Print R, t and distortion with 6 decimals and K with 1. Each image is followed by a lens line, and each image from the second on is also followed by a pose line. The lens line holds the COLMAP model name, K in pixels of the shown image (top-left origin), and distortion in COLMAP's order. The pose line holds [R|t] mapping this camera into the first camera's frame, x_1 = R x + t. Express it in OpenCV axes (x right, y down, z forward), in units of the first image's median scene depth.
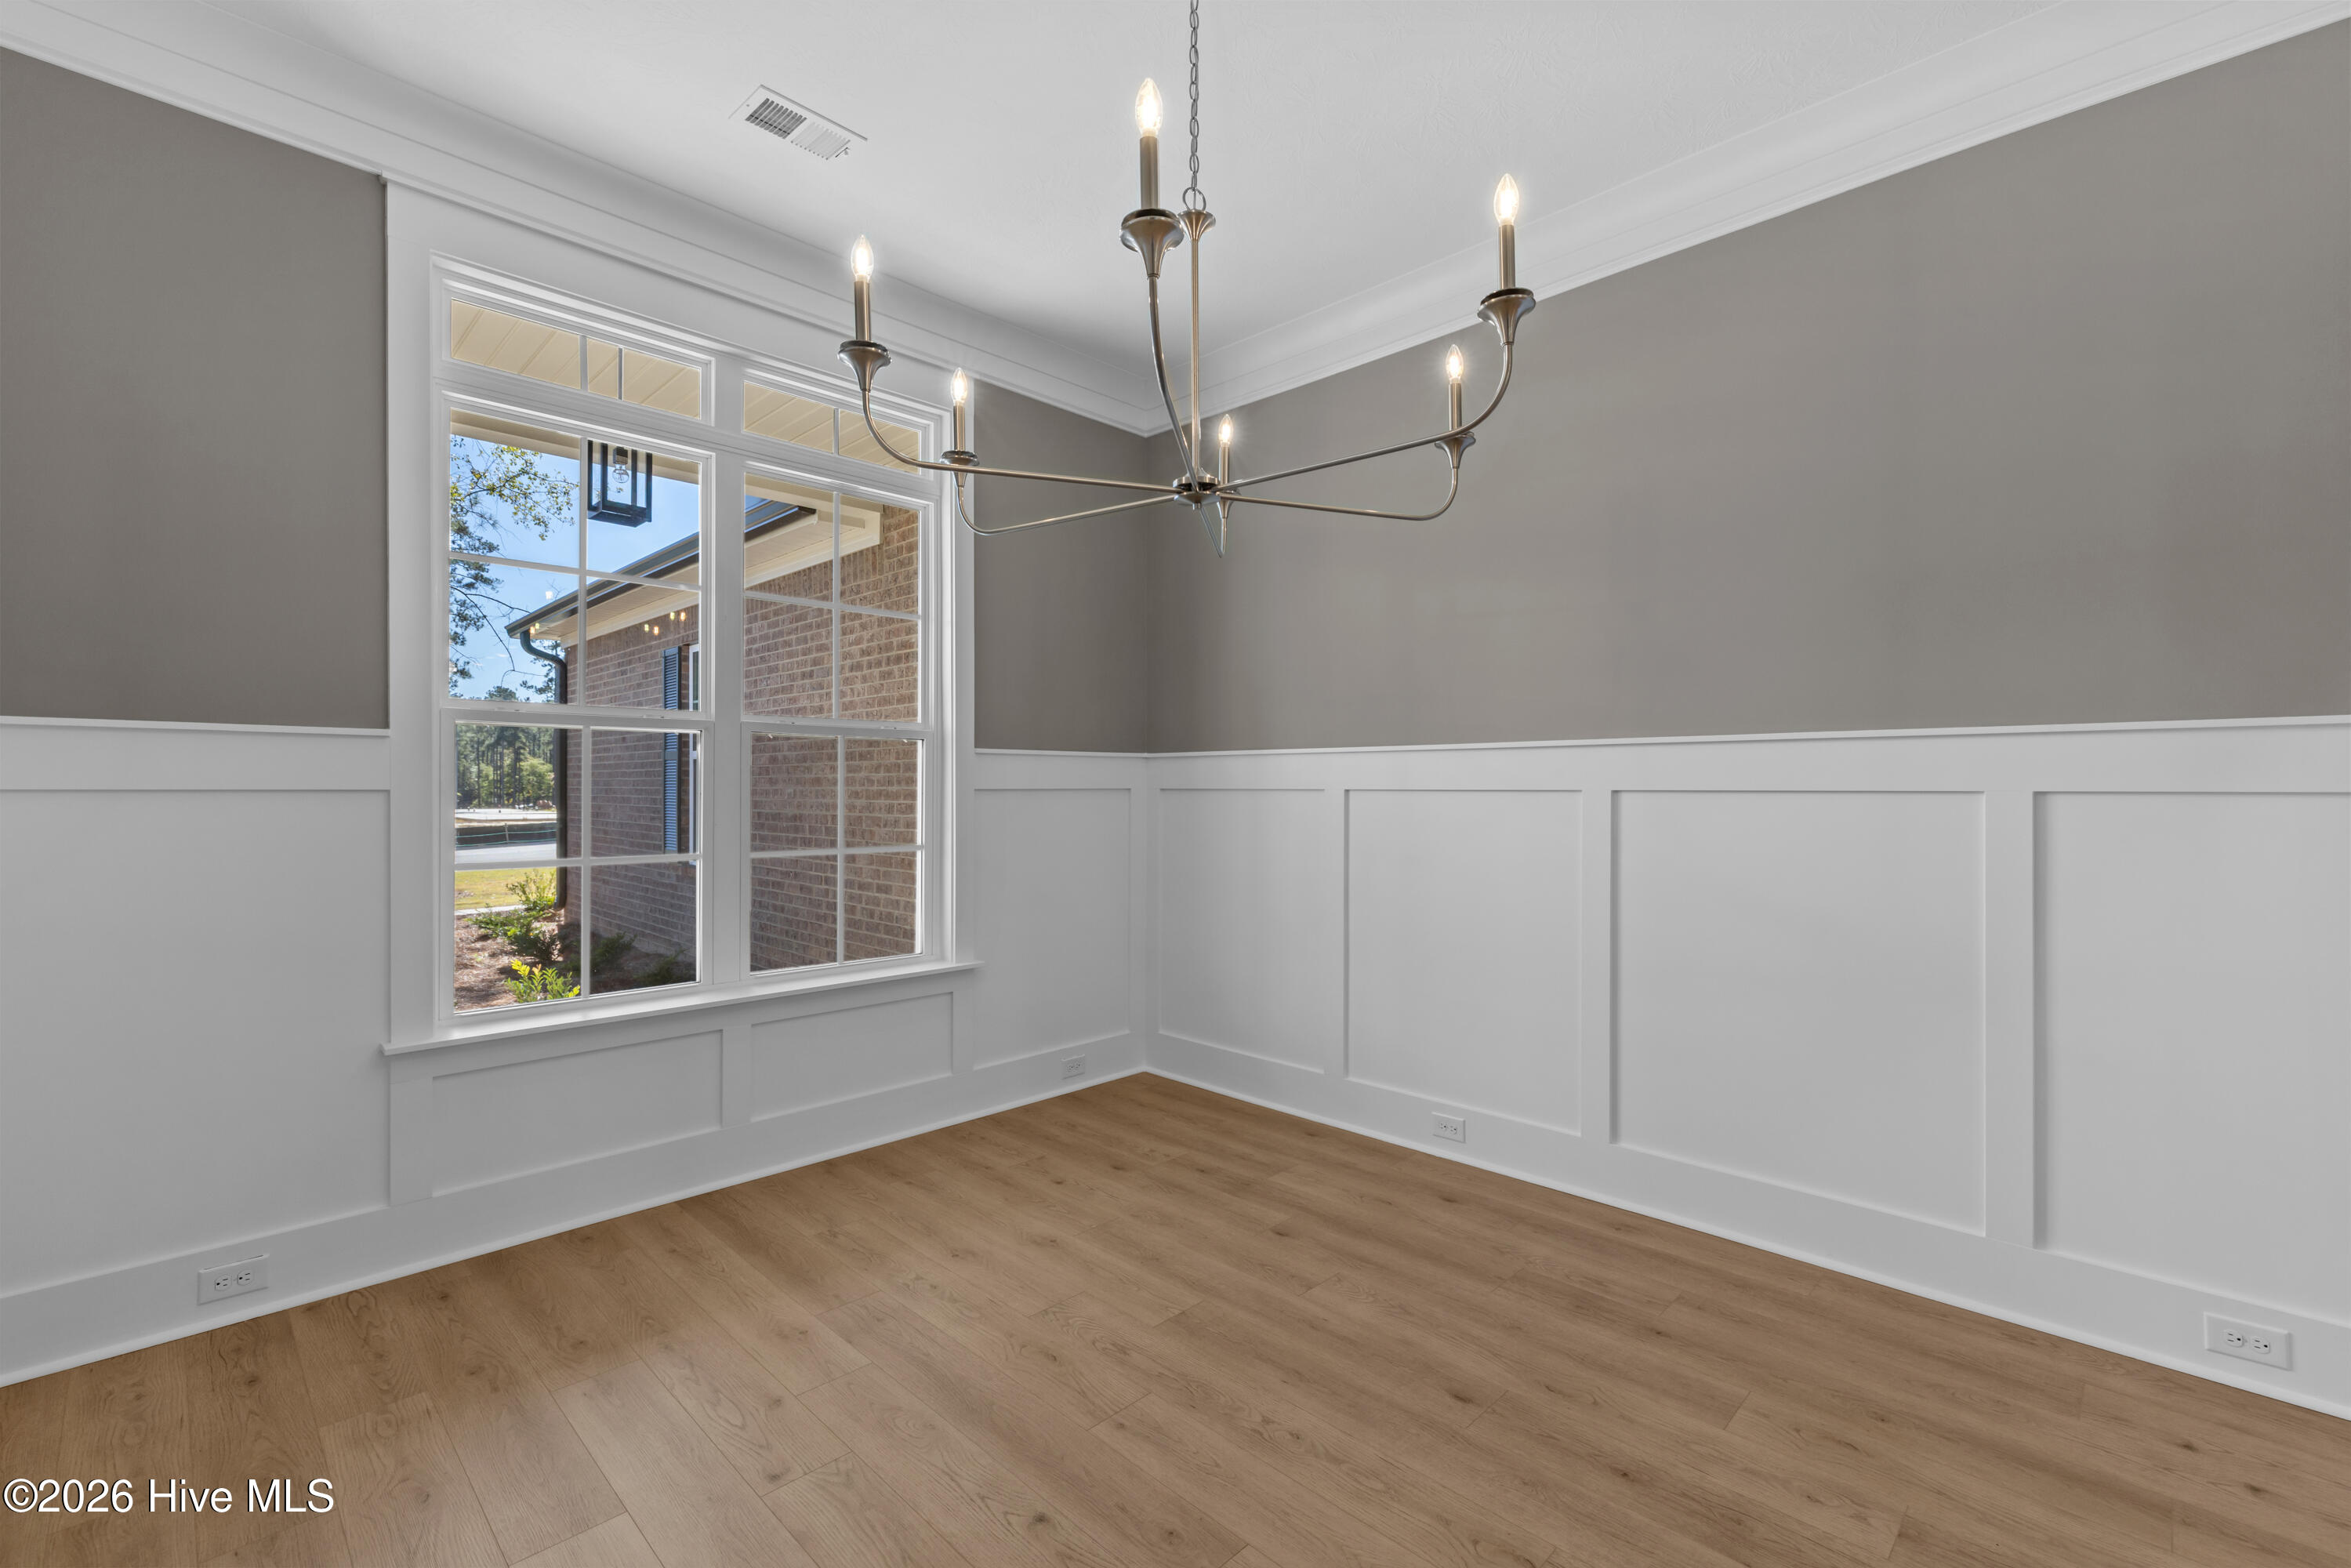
lens RADIAL K [[1013.4, 0, 1183.2], [0, 1013.4, 783.9], [0, 0, 1]] dist [-0.004843, 0.002166]
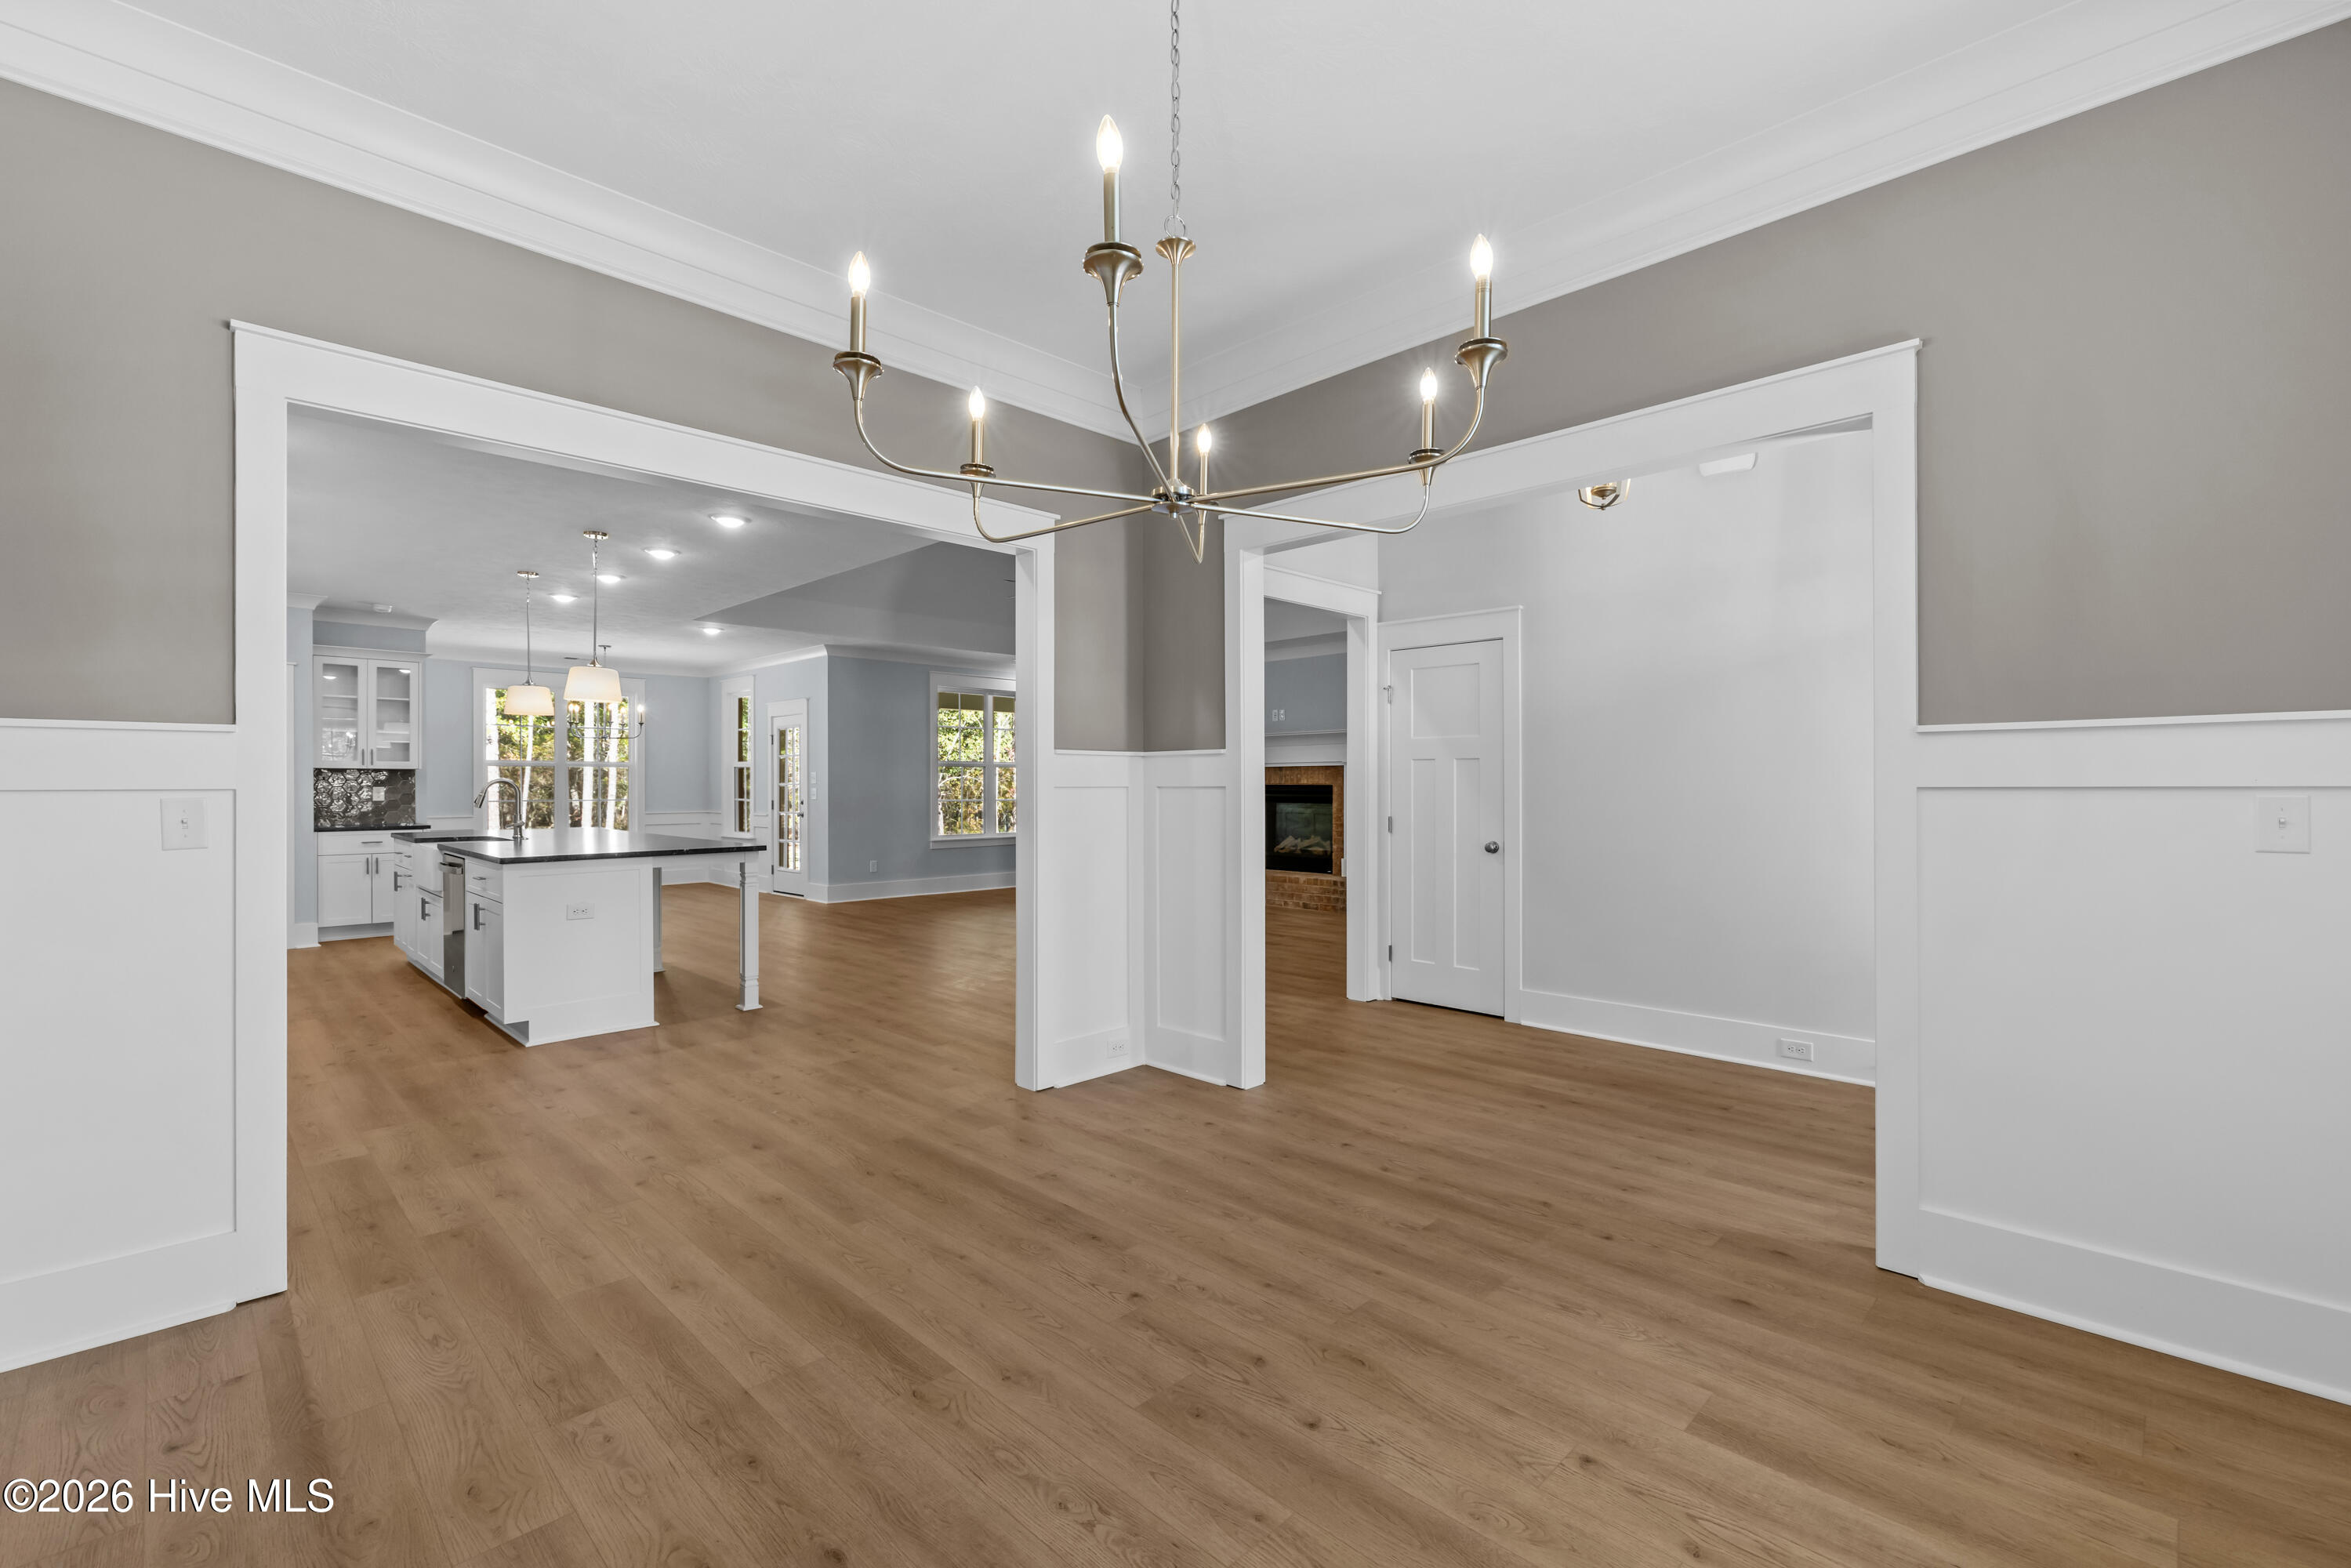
lens RADIAL K [[1013.4, 0, 1182.6], [0, 1013.4, 782.1], [0, 0, 1]] dist [-0.004843, 0.002166]
pose [[-0.999987, 0.000990, 0.004913, -0.000535], [0.000956, 0.999975, -0.007025, 0.004532], [-0.004920, -0.007020, -0.999963, 1.160809]]
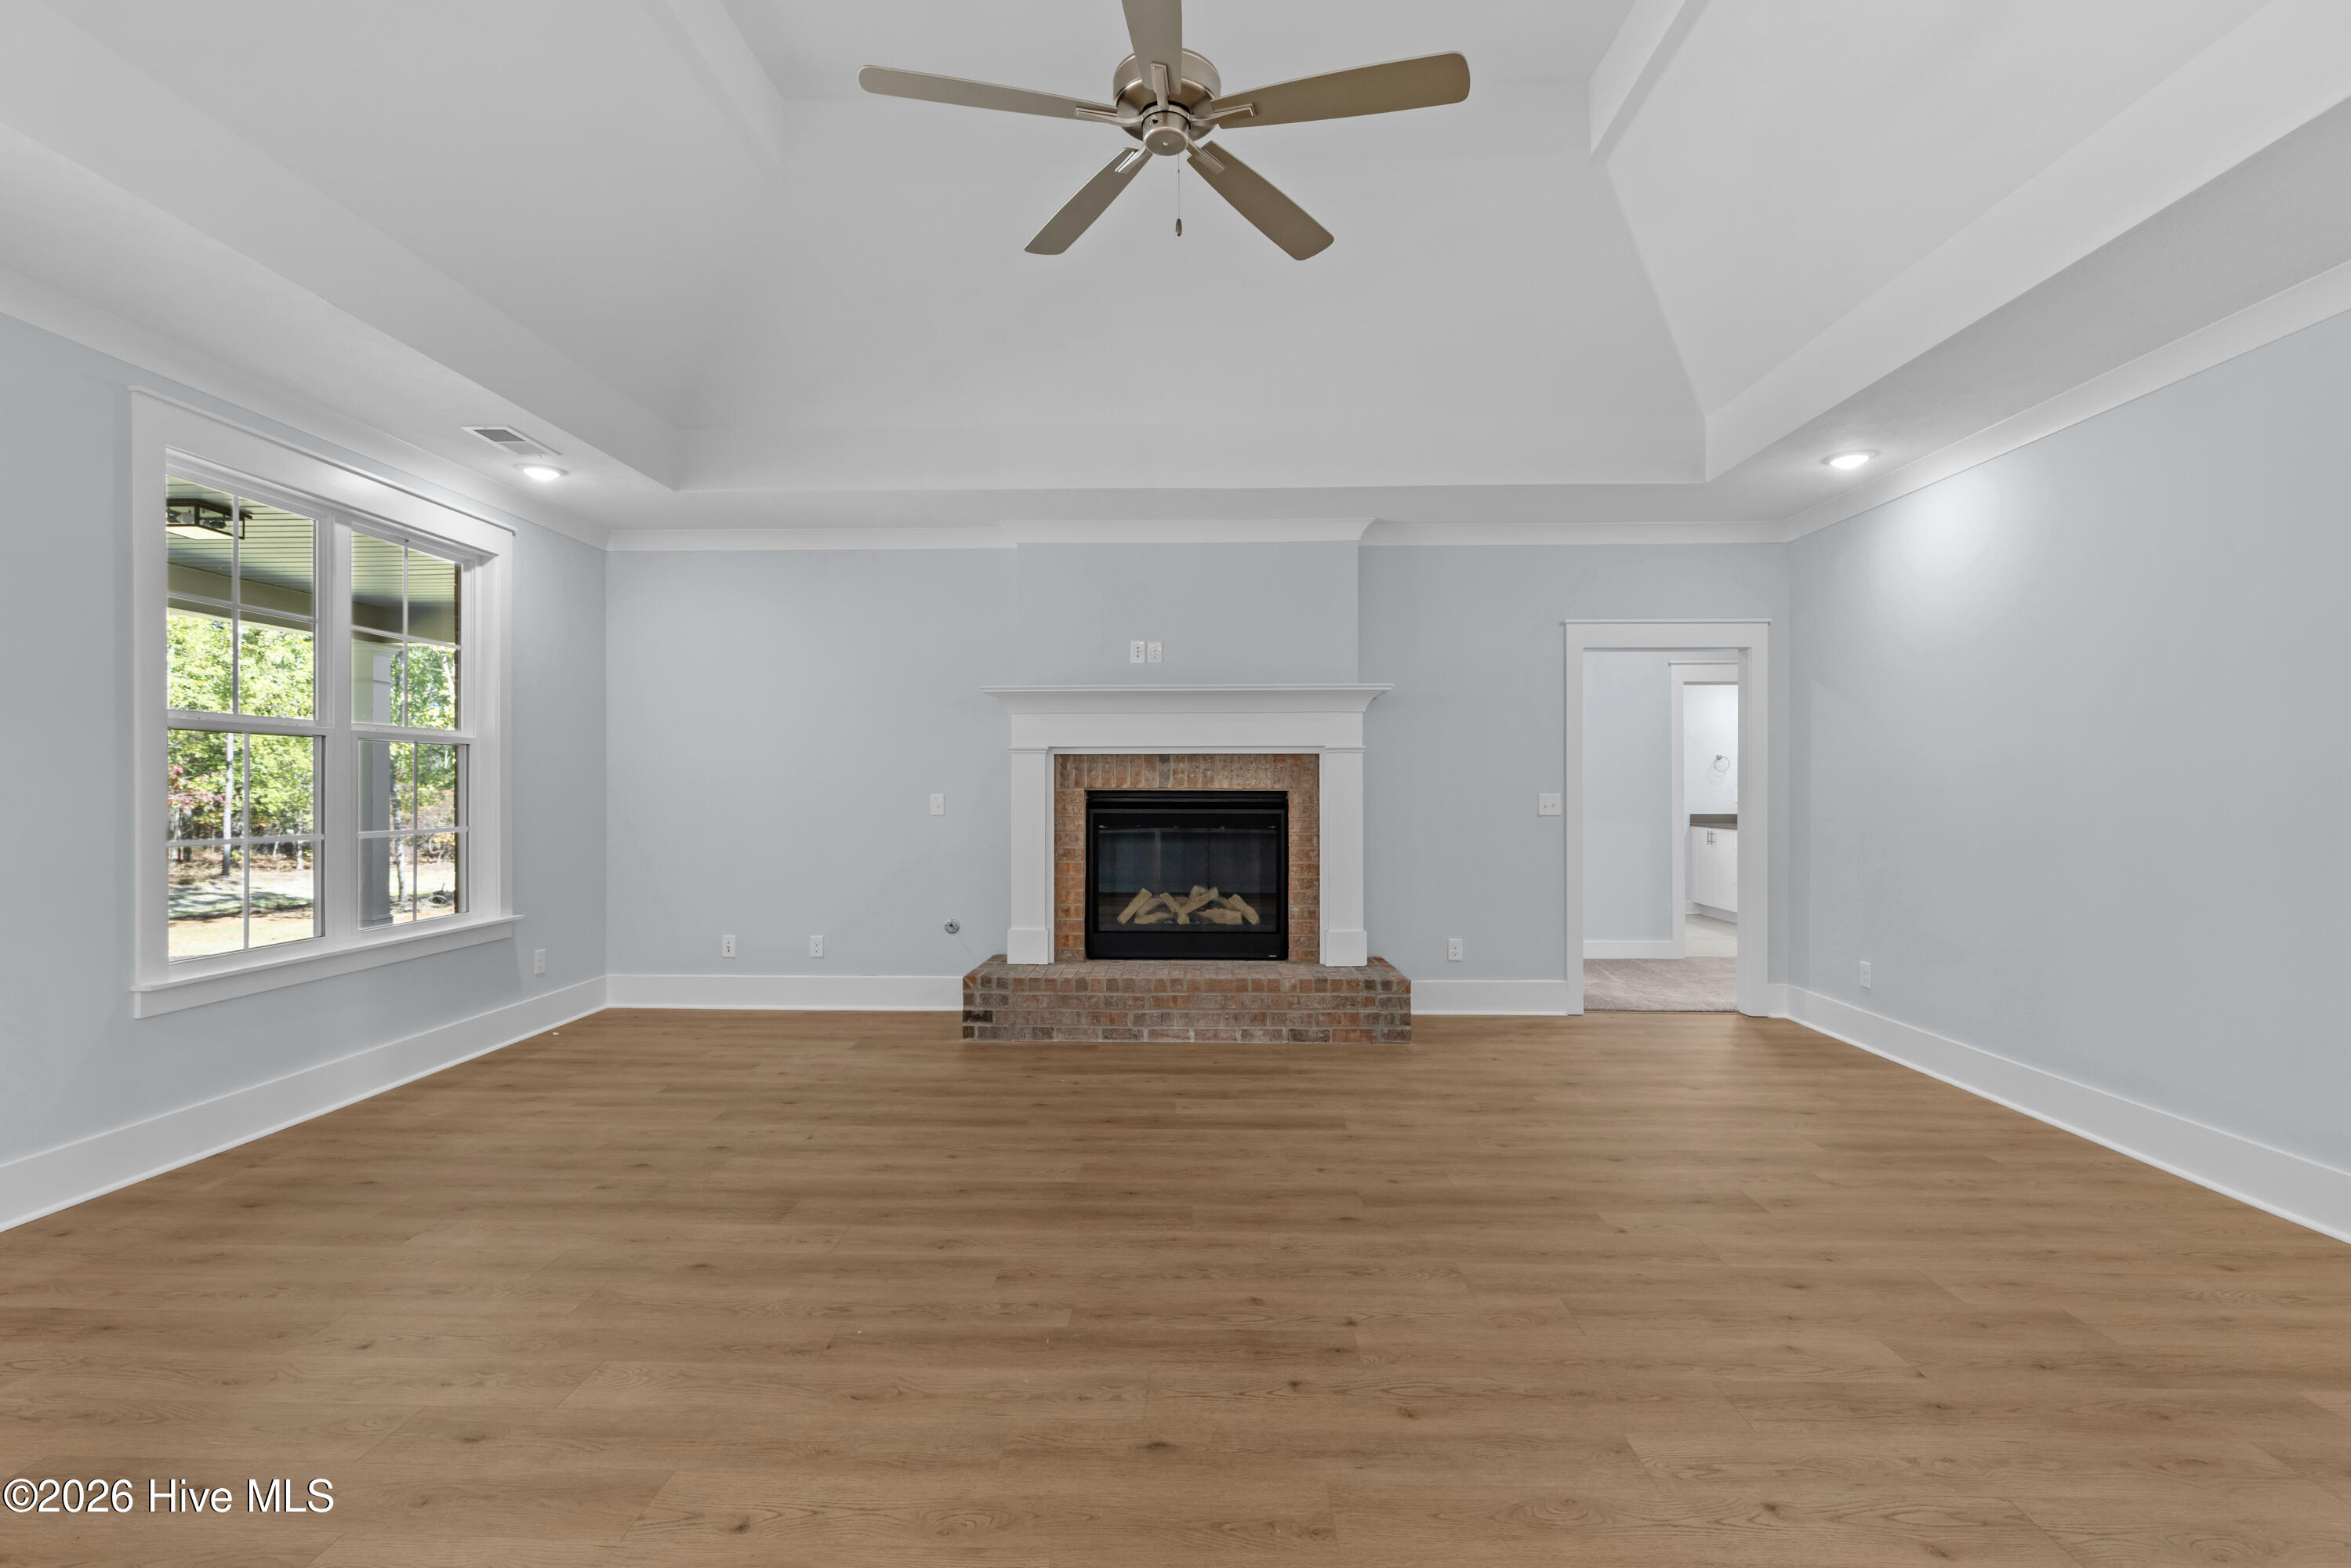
lens RADIAL K [[1013.4, 0, 1184.9], [0, 1013.4, 796.5], [0, 0, 1]] dist [-0.004843, 0.002166]
pose [[-0.729663, 0.005737, -0.683783, 0.026327], [0.001427, 0.999975, 0.006868, 0.003967], [0.683806, 0.004035, -0.729653, 1.091736]]
